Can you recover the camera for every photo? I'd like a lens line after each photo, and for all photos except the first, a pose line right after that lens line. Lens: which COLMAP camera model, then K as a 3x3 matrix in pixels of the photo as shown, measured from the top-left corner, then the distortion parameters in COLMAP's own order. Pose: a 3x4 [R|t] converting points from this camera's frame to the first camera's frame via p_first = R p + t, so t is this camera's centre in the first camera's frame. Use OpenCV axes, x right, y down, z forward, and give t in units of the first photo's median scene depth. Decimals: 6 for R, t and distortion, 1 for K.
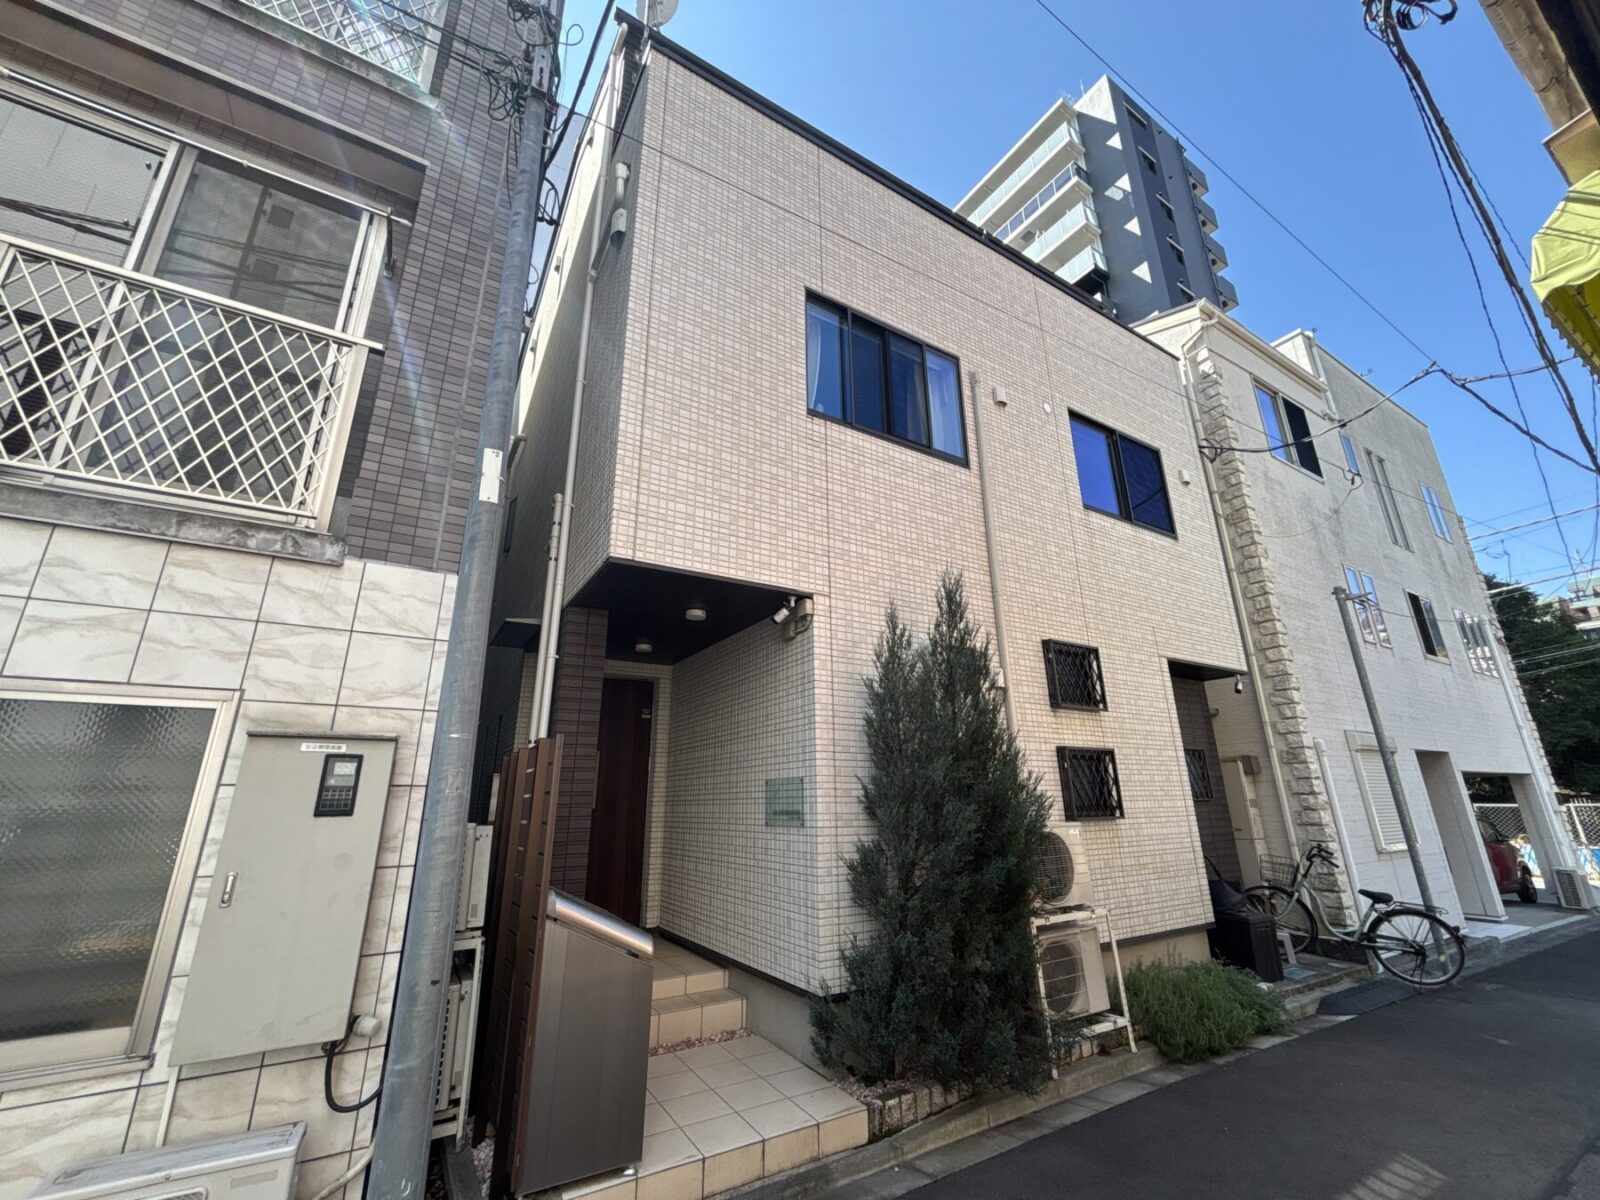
lens RADIAL K [[644.4, 0, 794.5], [0, 644.4, 597.2], [0, 0, 1]] dist [0.003942, -0.000732]
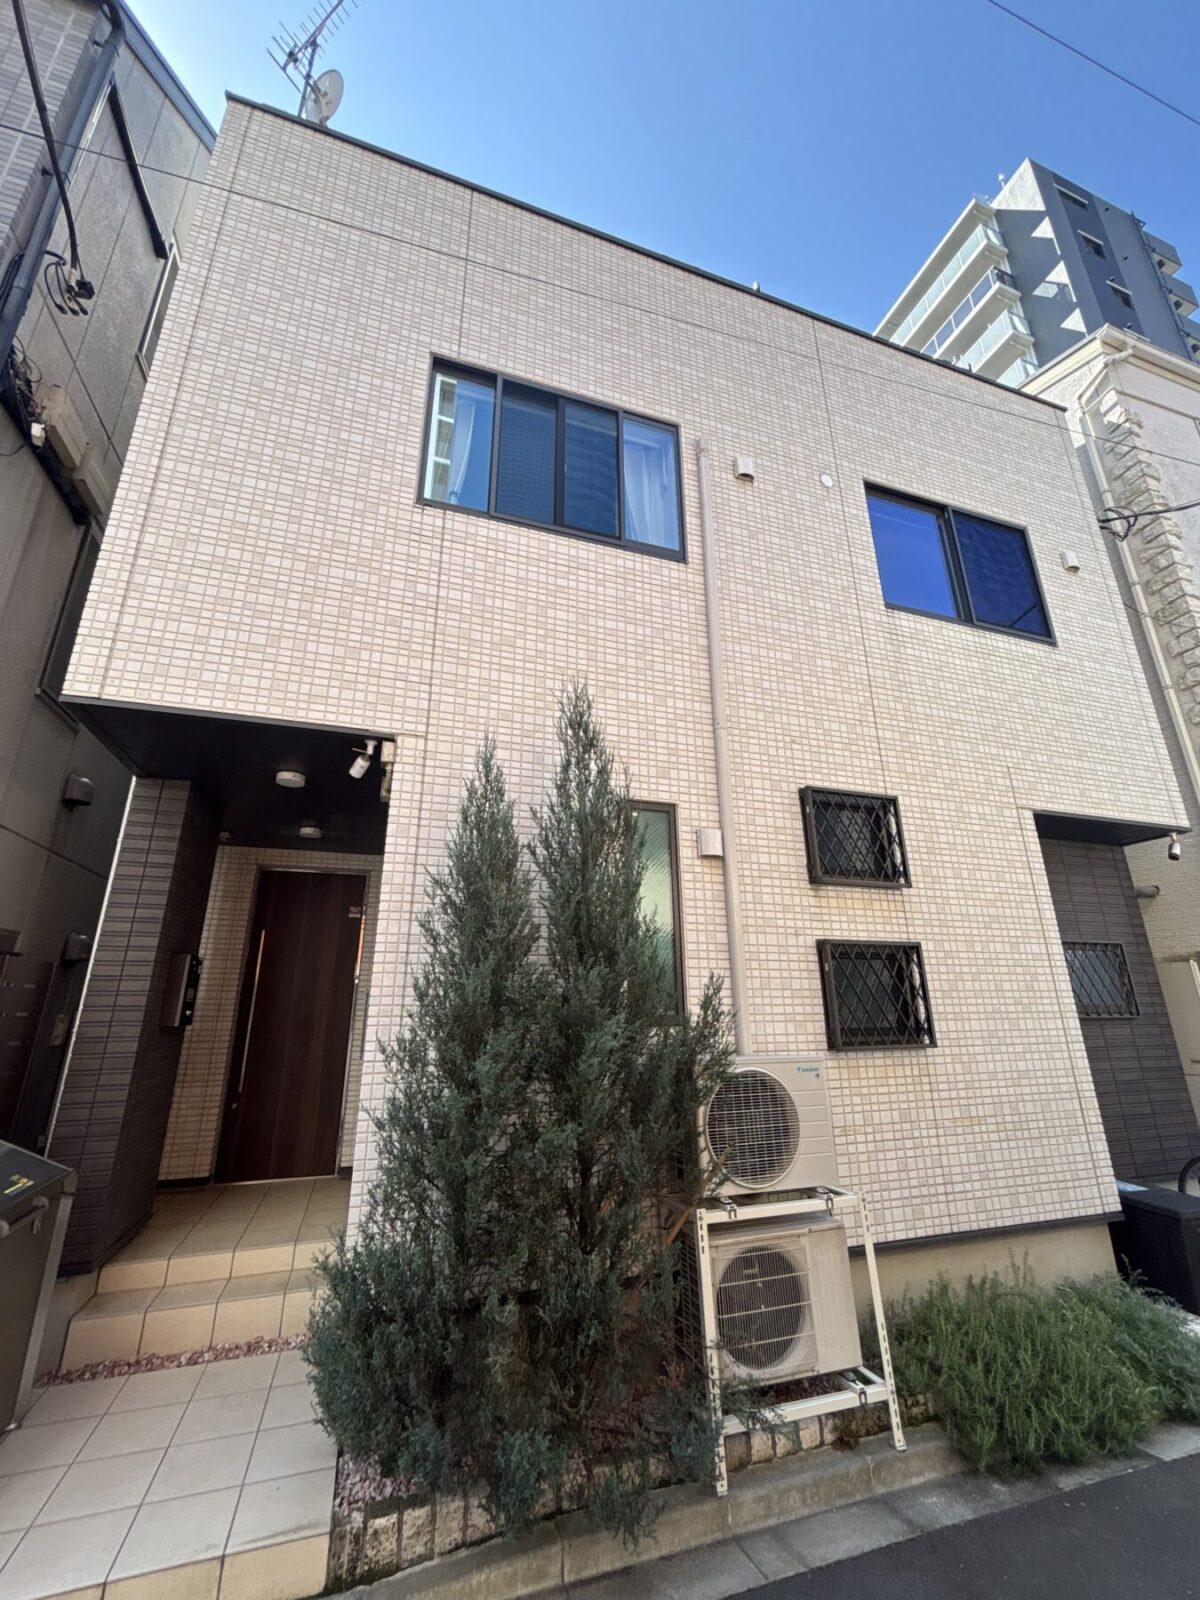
lens RADIAL K [[644.4, 0, 598.3], [0, 644.4, 796.4], [0, 0, 1]] dist [0.003942, -0.000732]
pose [[0.974727, -0.065933, -0.213447, 0.337331], [0.063592, 0.997817, -0.017819, 0.077153], [0.214156, 0.003795, 0.976792, 0.283511]]
